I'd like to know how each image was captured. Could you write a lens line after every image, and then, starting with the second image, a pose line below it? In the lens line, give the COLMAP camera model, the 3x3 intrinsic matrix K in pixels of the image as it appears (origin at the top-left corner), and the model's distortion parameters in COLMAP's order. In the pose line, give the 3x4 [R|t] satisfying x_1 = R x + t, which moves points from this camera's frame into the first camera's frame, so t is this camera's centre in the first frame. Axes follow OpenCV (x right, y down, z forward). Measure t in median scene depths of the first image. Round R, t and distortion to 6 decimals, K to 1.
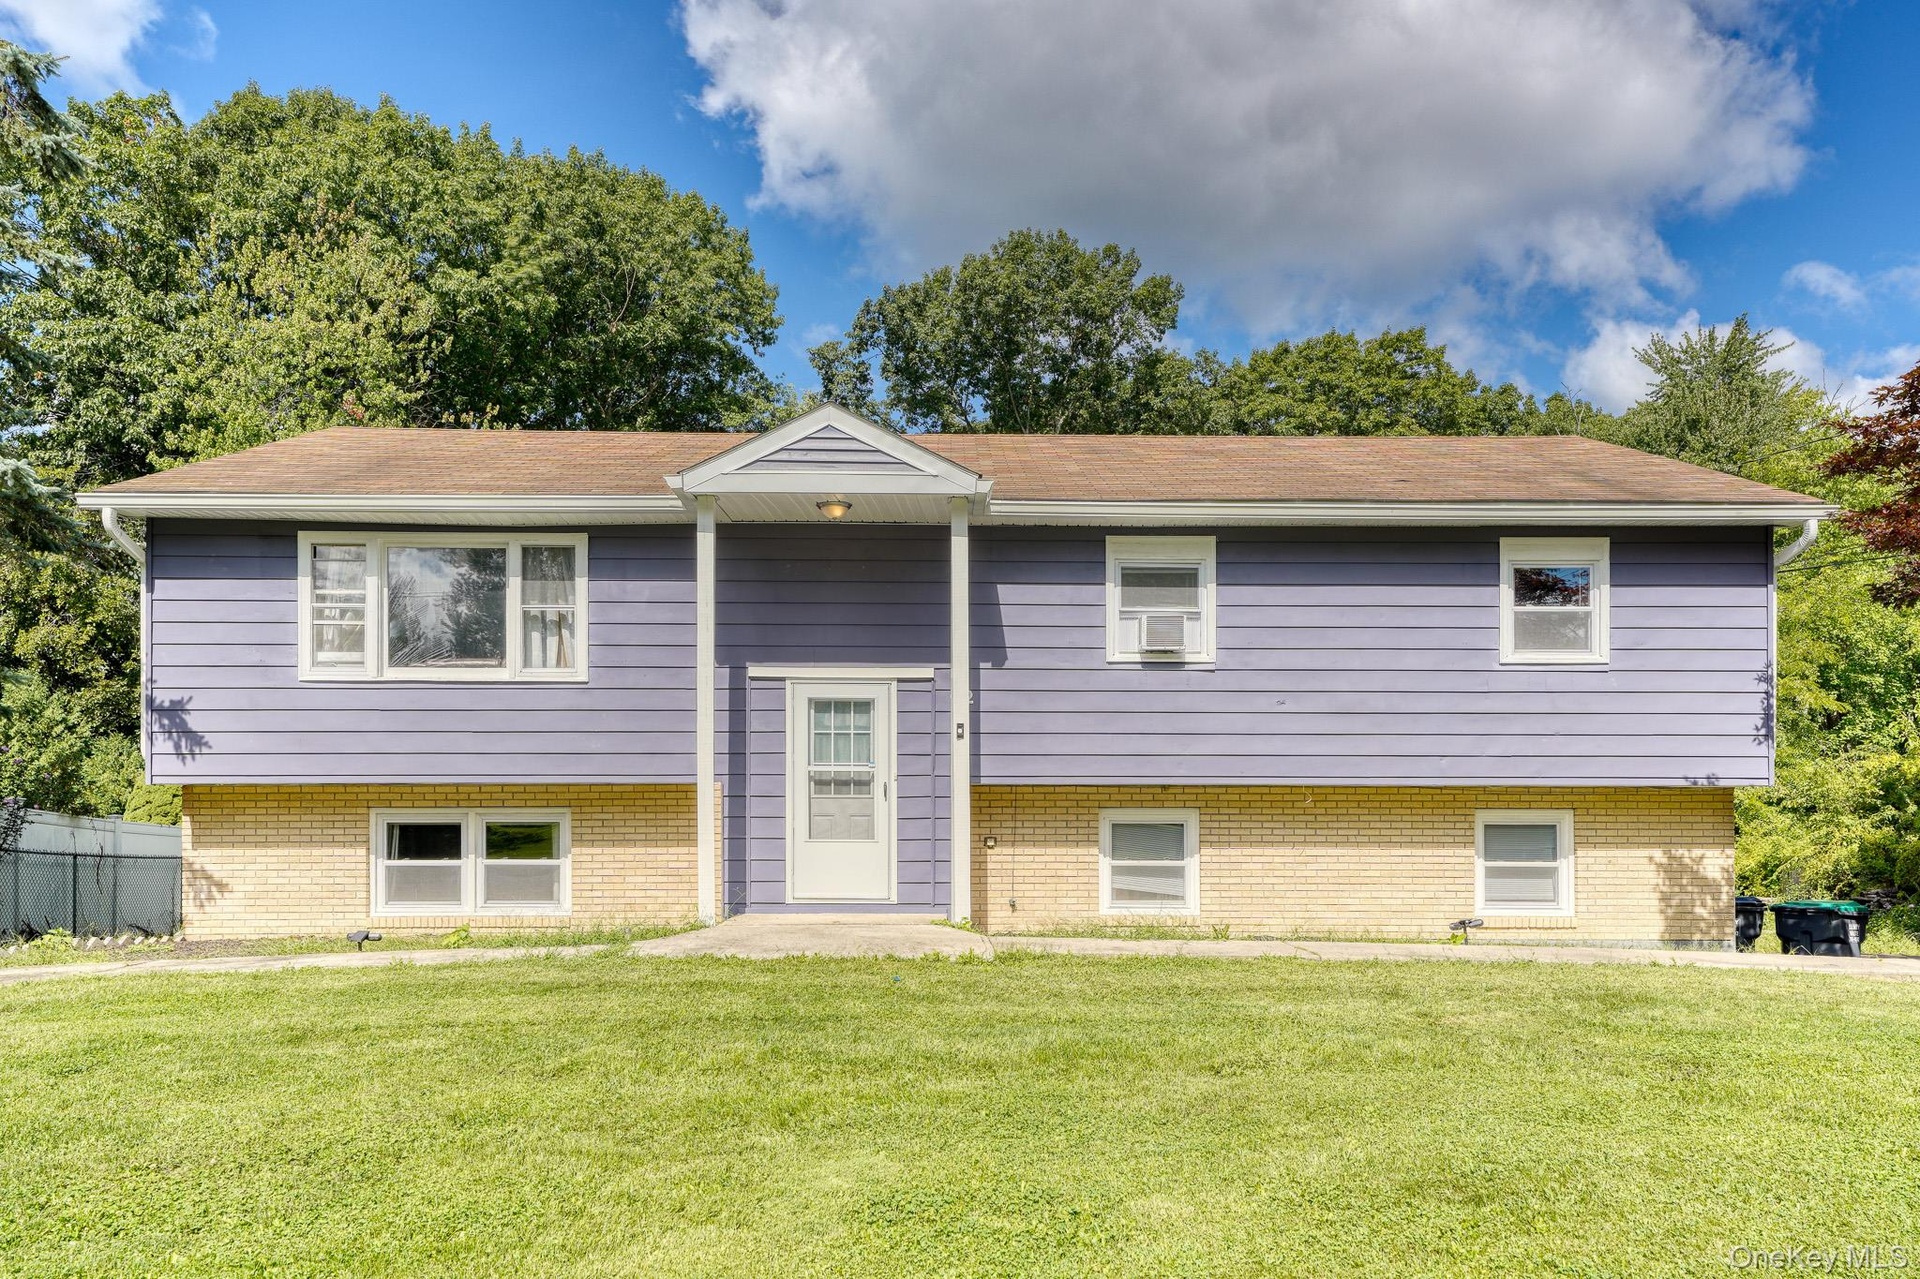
lens RADIAL K [[1318.4, 0, 963.8], [0, 1318.4, 799.4], [0, 0, 1]] dist [0.020607, 0.001003]
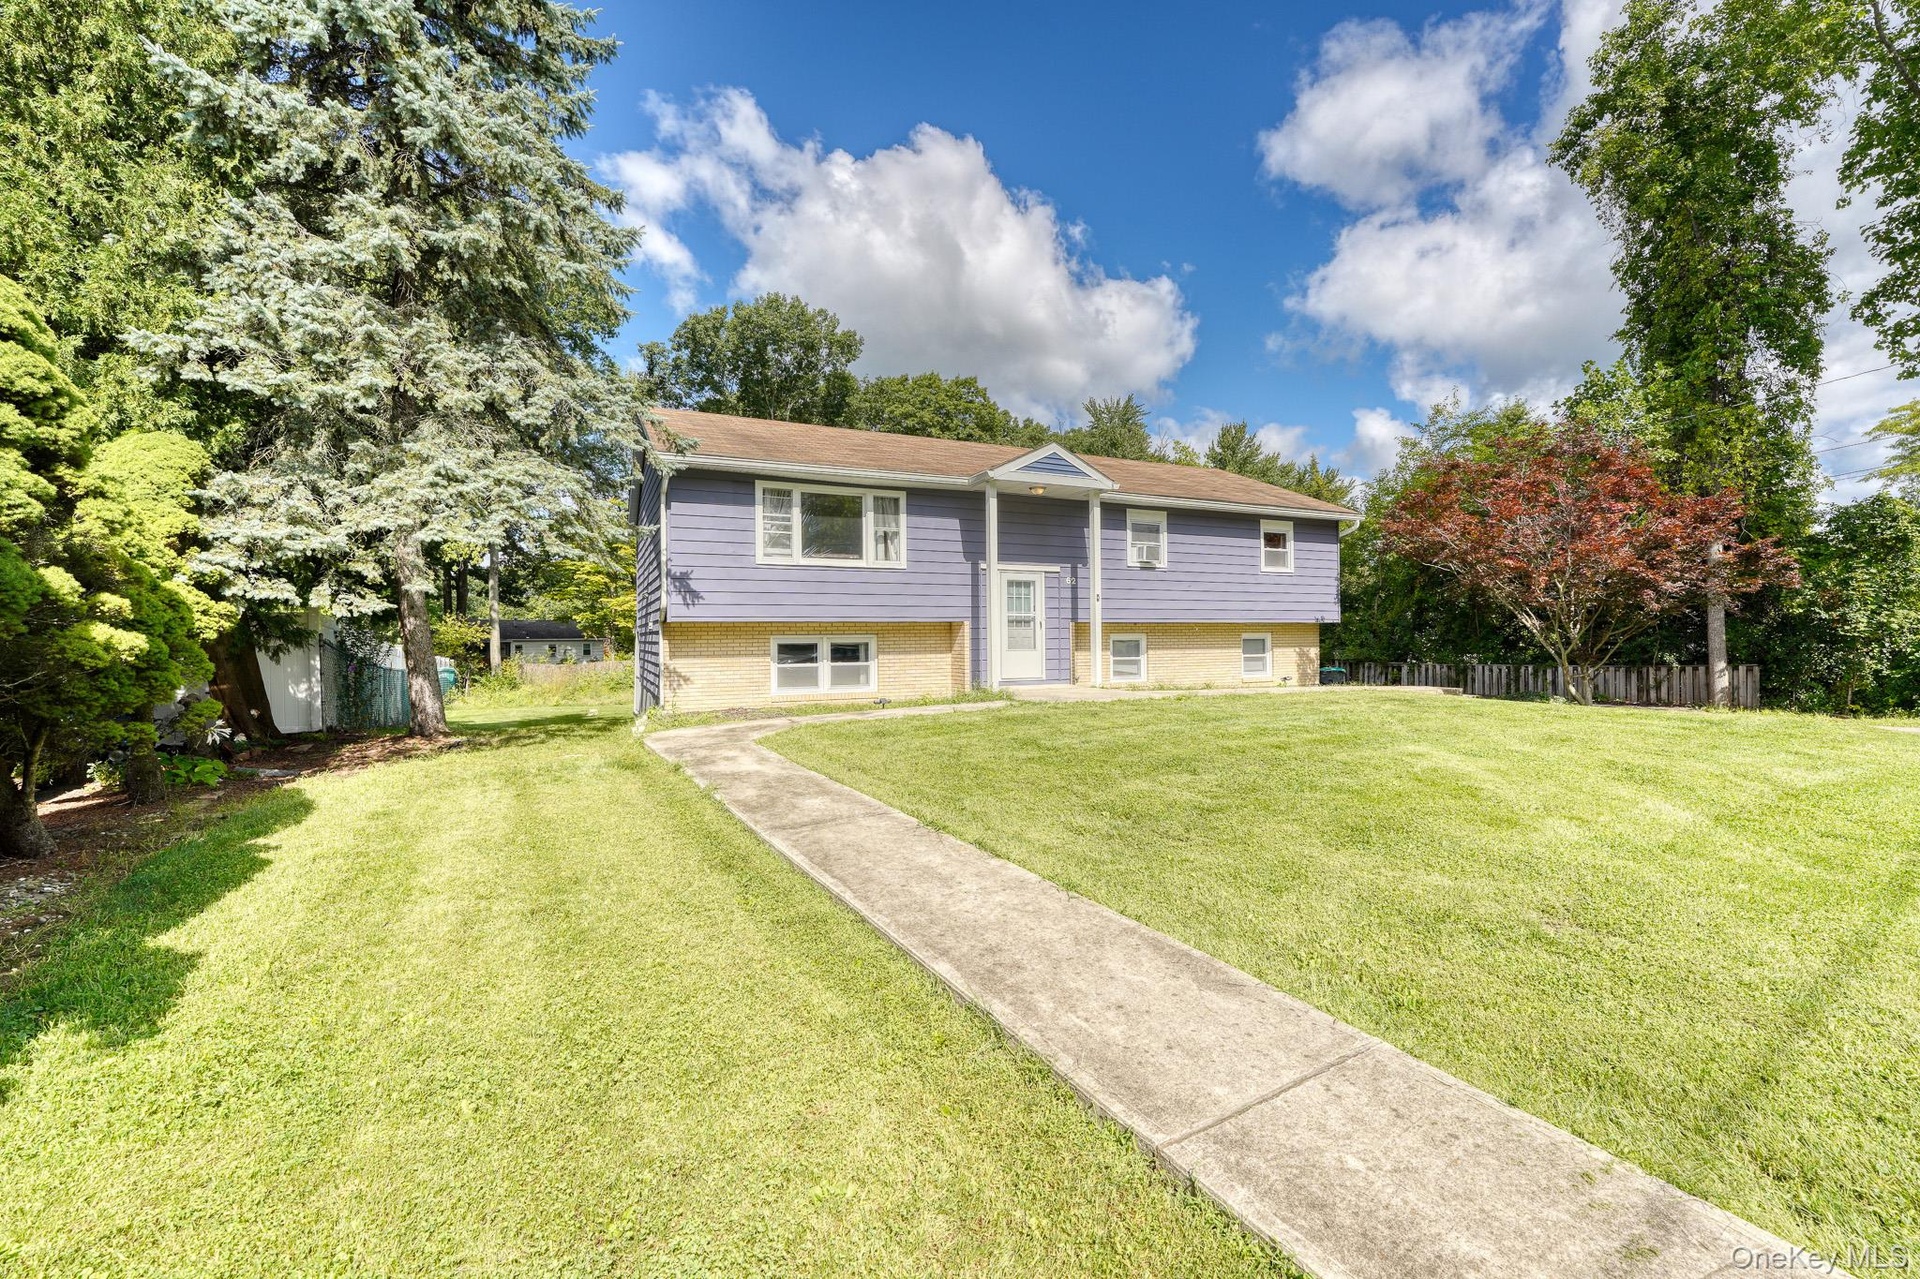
lens RADIAL K [[788.4, 0, 962.6], [0, 788.4, 634.6], [0, 0, 1]] dist [-0.024463, -0.000104]
pose [[0.912718, -0.006325, 0.408541, -0.670390], [0.002542, 0.999949, 0.009803, -0.004286], [-0.408582, -0.007909, 0.912687, -0.078131]]
